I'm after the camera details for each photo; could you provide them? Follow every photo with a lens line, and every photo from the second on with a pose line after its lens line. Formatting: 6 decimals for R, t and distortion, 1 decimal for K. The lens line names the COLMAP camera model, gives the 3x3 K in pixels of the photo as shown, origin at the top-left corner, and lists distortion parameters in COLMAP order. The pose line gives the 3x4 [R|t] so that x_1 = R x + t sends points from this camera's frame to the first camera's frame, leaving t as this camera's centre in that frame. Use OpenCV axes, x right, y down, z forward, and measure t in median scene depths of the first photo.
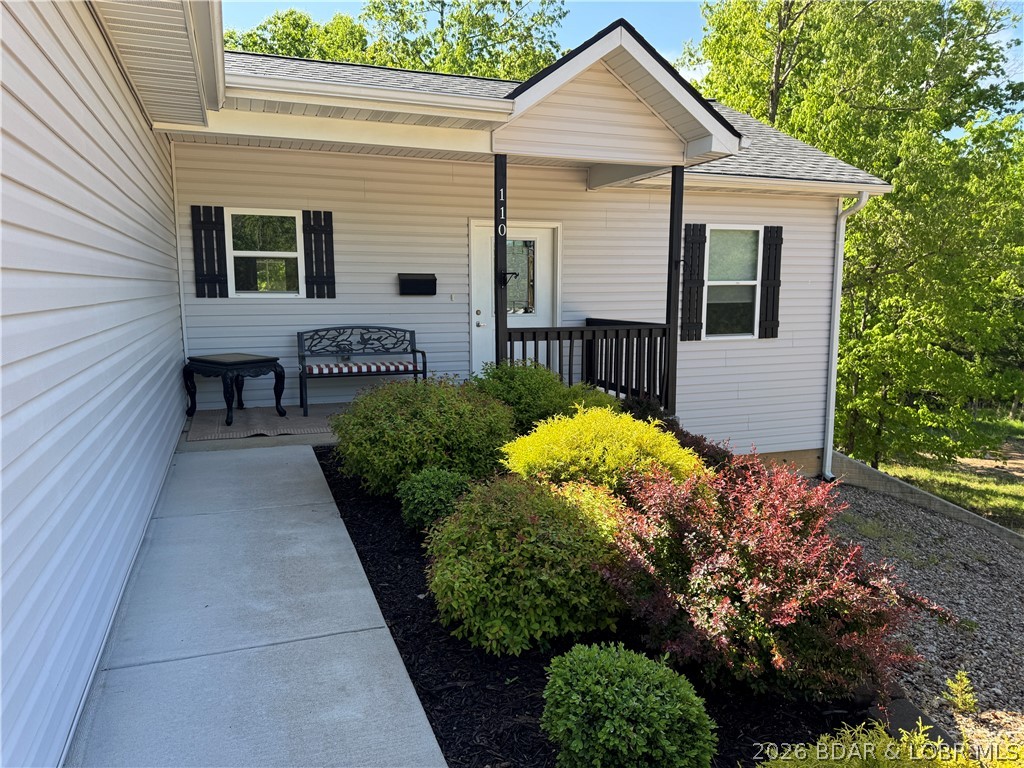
lens RADIAL K [[715.4, 0, 507.8], [0, 715.4, 385.5], [0, 0, 1]] dist [0.125670, -0.174253]
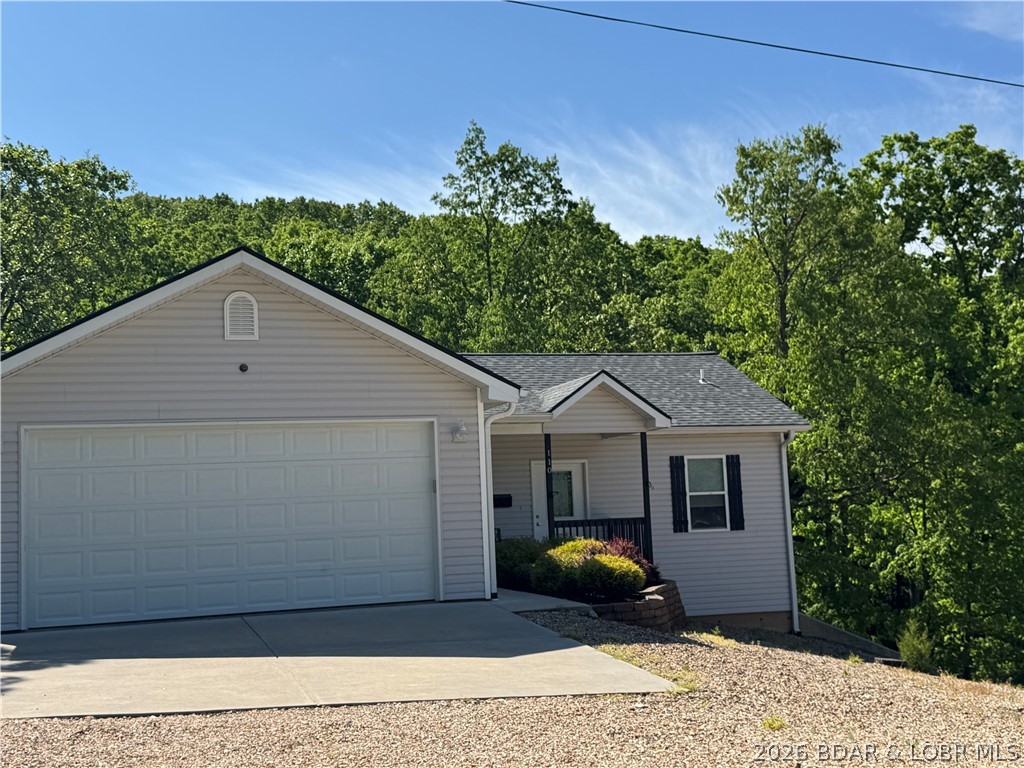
lens RADIAL K [[1274.1, 0, 512.0], [0, 1274.1, 384.0], [0, 0, 1]] dist [0.163358, -0.007939]
pose [[0.998029, -0.045785, -0.042909, 0.036402], [0.034274, 0.970557, -0.238420, 0.278297], [0.052562, 0.236480, 0.970214, -1.780685]]
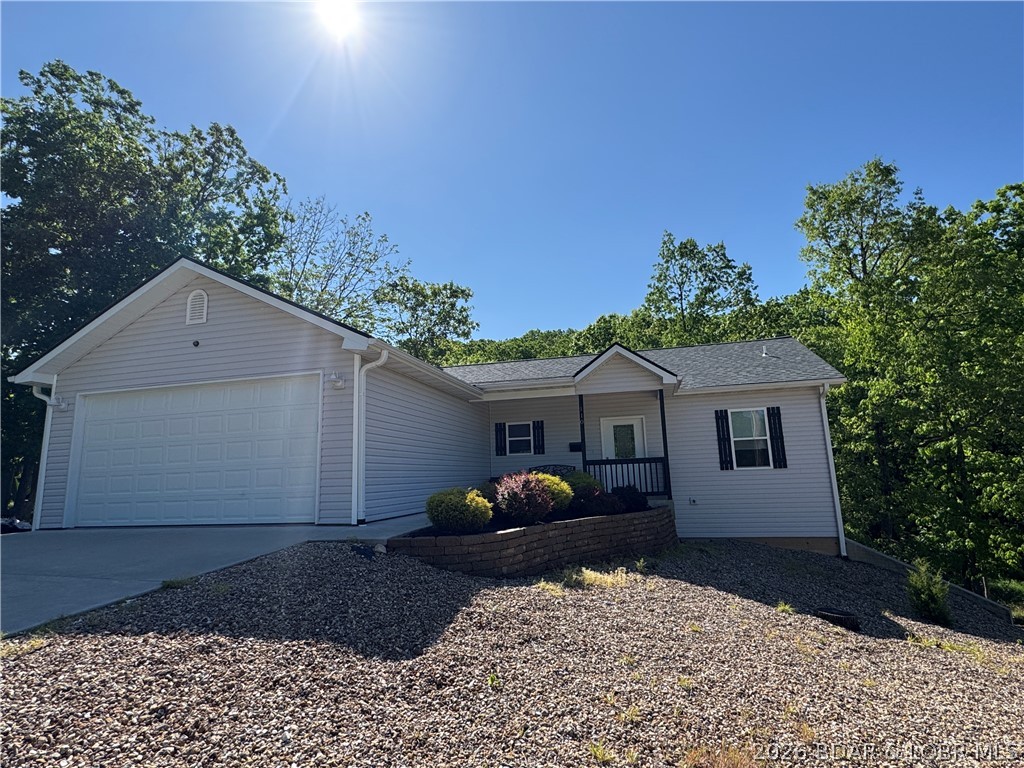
lens RADIAL K [[531.9, 0, 512.0], [0, 531.9, 384.0], [0, 0, 1]] dist [-0.001710, -0.000320]
pose [[0.820691, -0.124383, -0.557669, 0.641308], [-0.045573, 0.958658, -0.280887, 0.148202], [0.569552, 0.255936, 0.781094, -0.493295]]
